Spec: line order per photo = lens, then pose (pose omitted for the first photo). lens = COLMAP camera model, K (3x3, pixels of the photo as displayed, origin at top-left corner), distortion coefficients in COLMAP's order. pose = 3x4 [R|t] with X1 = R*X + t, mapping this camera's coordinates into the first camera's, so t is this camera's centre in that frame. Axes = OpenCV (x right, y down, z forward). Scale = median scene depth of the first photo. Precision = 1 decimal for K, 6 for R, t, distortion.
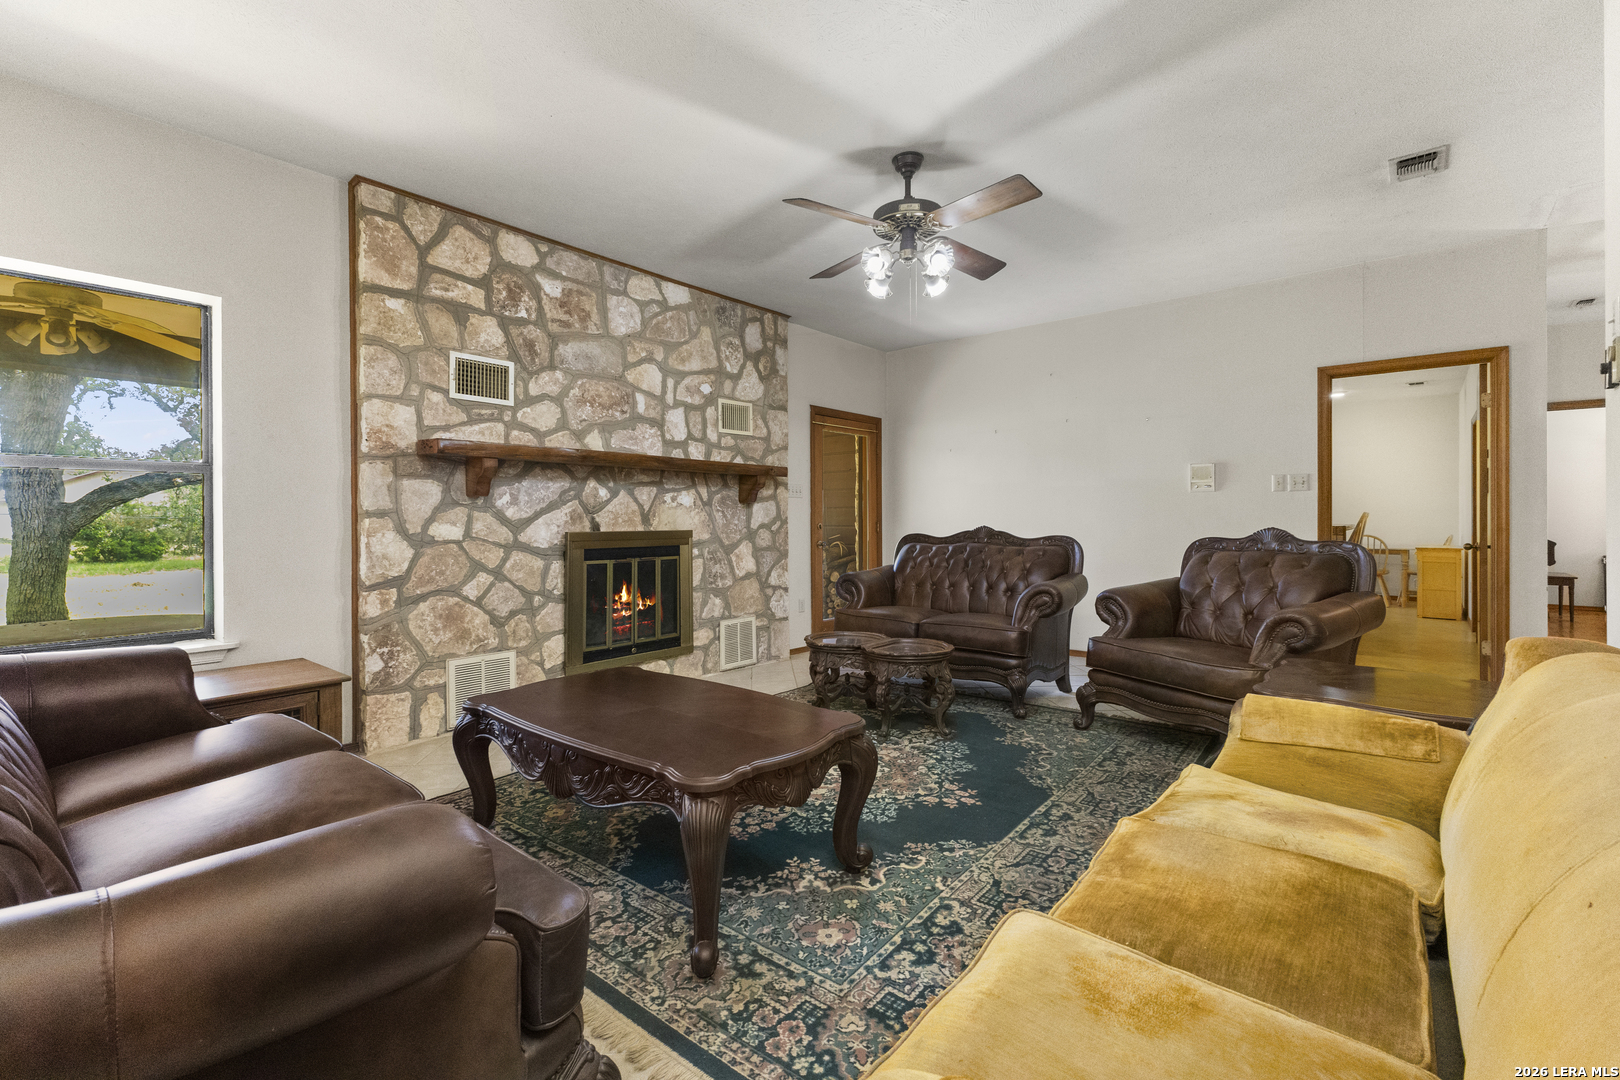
lens RADIAL K [[698.2, 0, 806.7], [0, 698.2, 512.0], [0, 0, 1]] dist [0.010901, -0.002510]
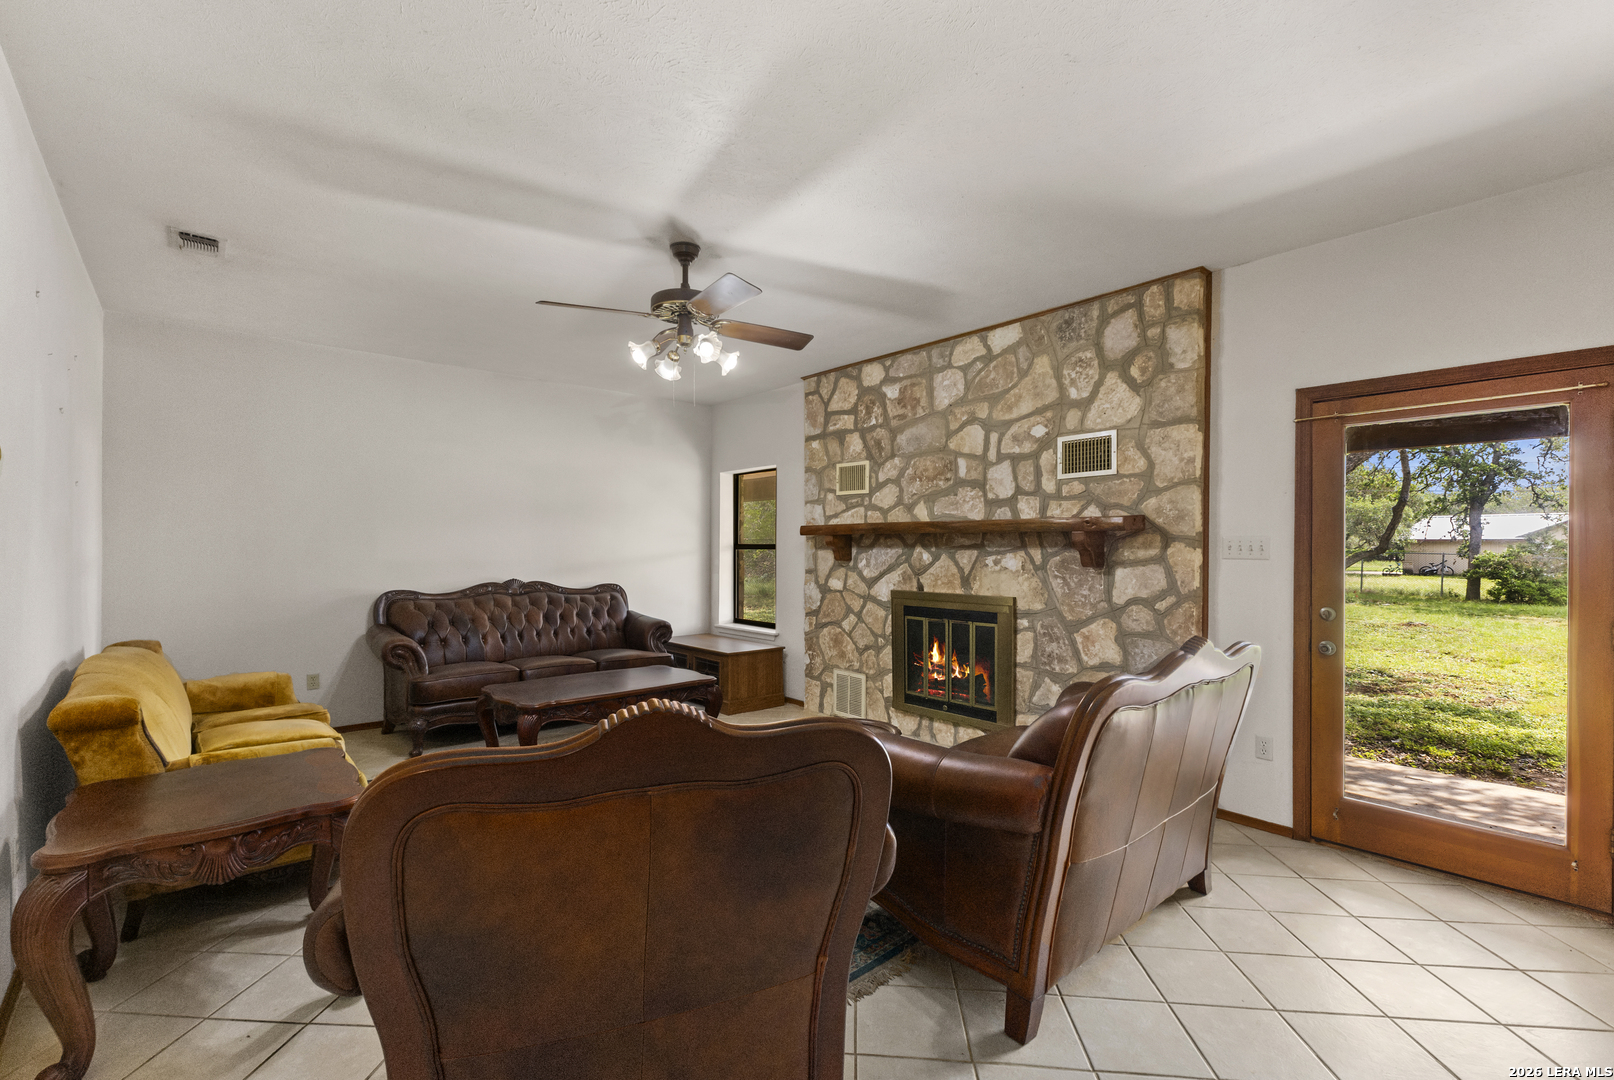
lens RADIAL K [[695.7, 0, 797.7], [0, 695.7, 551.9], [0, 0, 1]] dist [0.010901, -0.002510]
pose [[-0.140480, 0.003880, -0.990076, 0.799304], [0.001817, 0.999992, 0.003661, -0.038227], [0.990082, -0.001285, -0.140486, 0.914459]]
